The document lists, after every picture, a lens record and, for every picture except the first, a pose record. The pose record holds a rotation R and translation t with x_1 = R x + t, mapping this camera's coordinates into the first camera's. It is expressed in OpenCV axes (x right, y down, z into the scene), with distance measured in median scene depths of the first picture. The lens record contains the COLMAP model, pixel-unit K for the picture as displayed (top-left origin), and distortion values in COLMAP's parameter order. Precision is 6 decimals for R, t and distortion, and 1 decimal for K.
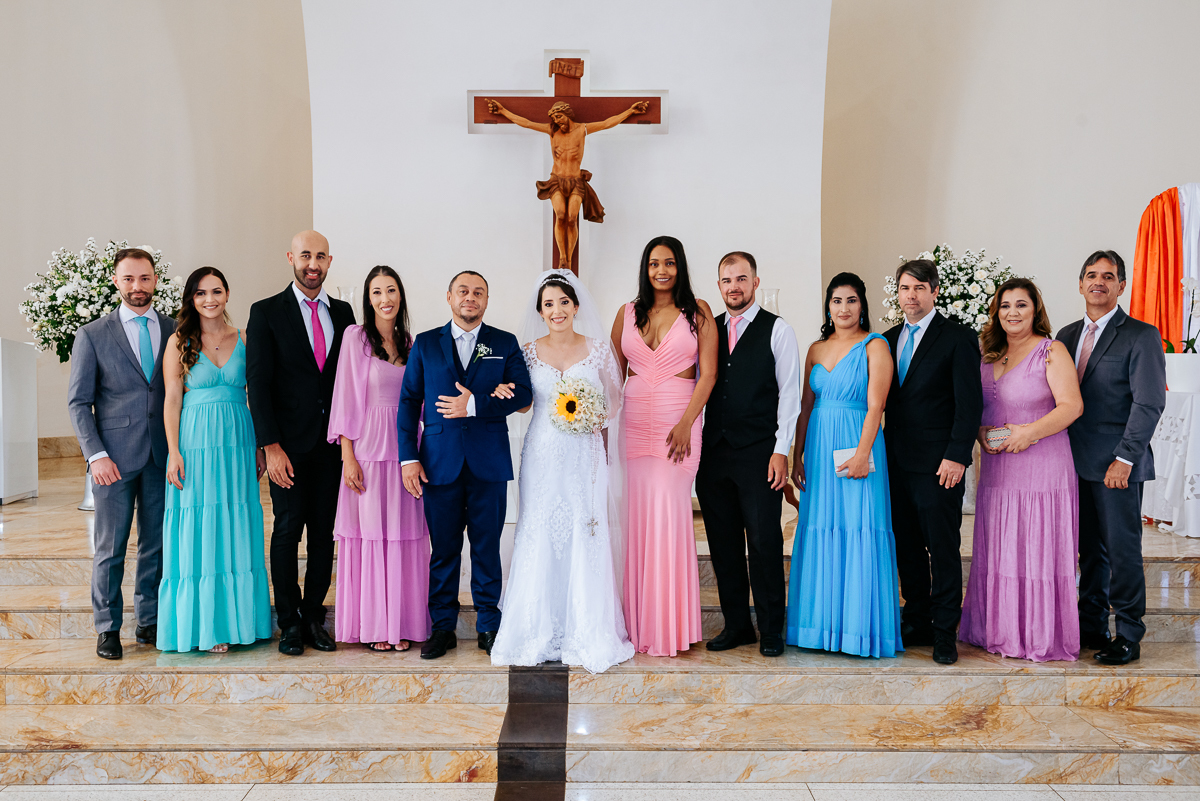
lens RADIAL K [[1173.9, 0, 595.0], [0, 1173.9, 371.4], [0, 0, 1]] dist [0.054298, -0.009368]
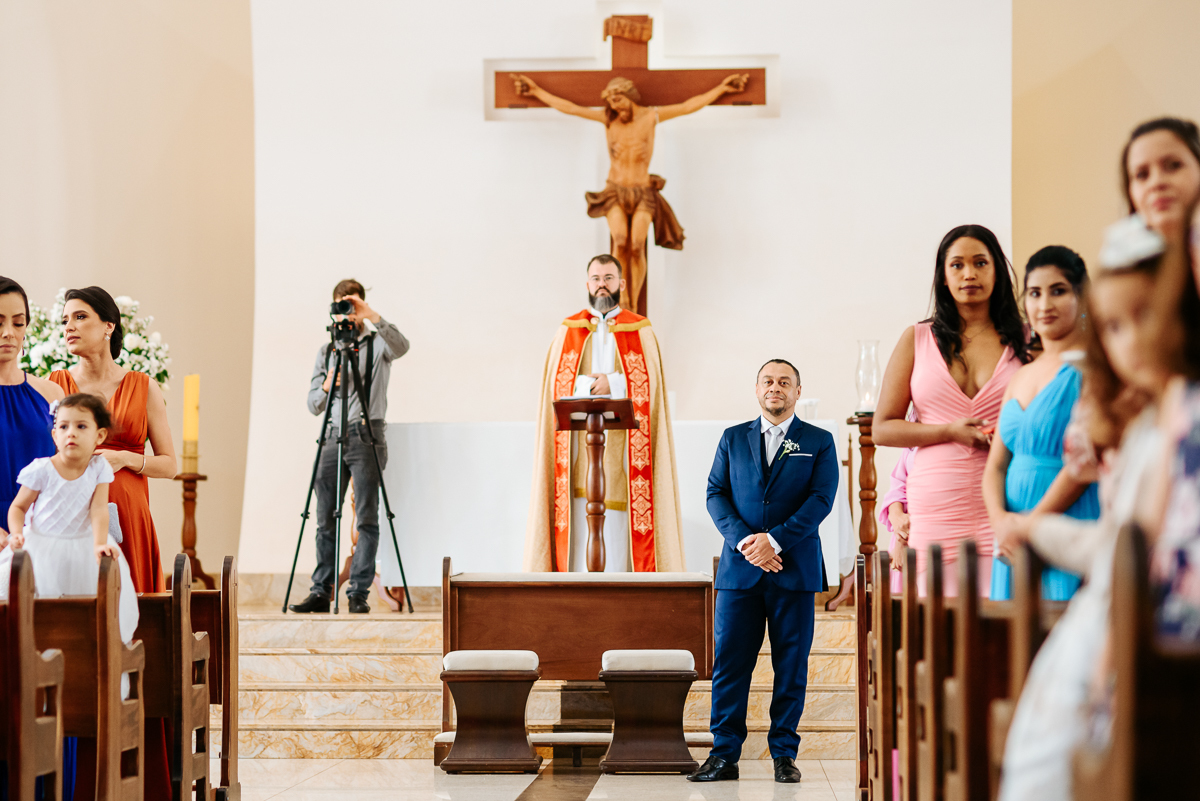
lens RADIAL K [[2981.8, 0, 600.0], [0, 2981.8, 400.5], [0, 0, 1]] dist [-0.047163, -0.277190]
pose [[0.998877, -0.008585, -0.046600, 0.061521], [0.005792, 0.998197, -0.059736, 0.101454], [0.047029, 0.059399, 0.997126, -1.154680]]
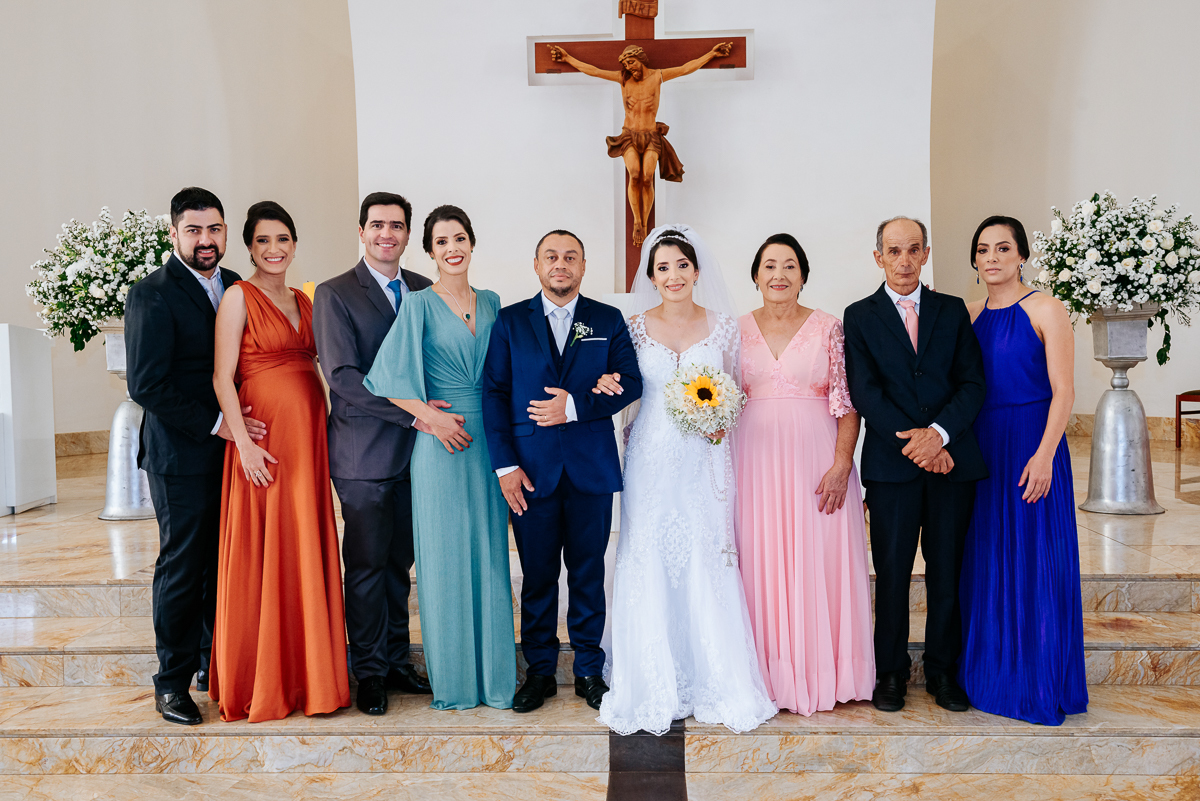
lens RADIAL K [[1220.3, 0, 601.6], [0, 1220.3, 371.4], [0, 0, 1]] dist [0.057950, -0.010226]
pose [[0.998891, -0.016510, -0.044091, -0.024984], [0.017348, 0.999675, 0.018695, -0.002968], [0.043768, -0.019439, 0.998853, 0.117218]]
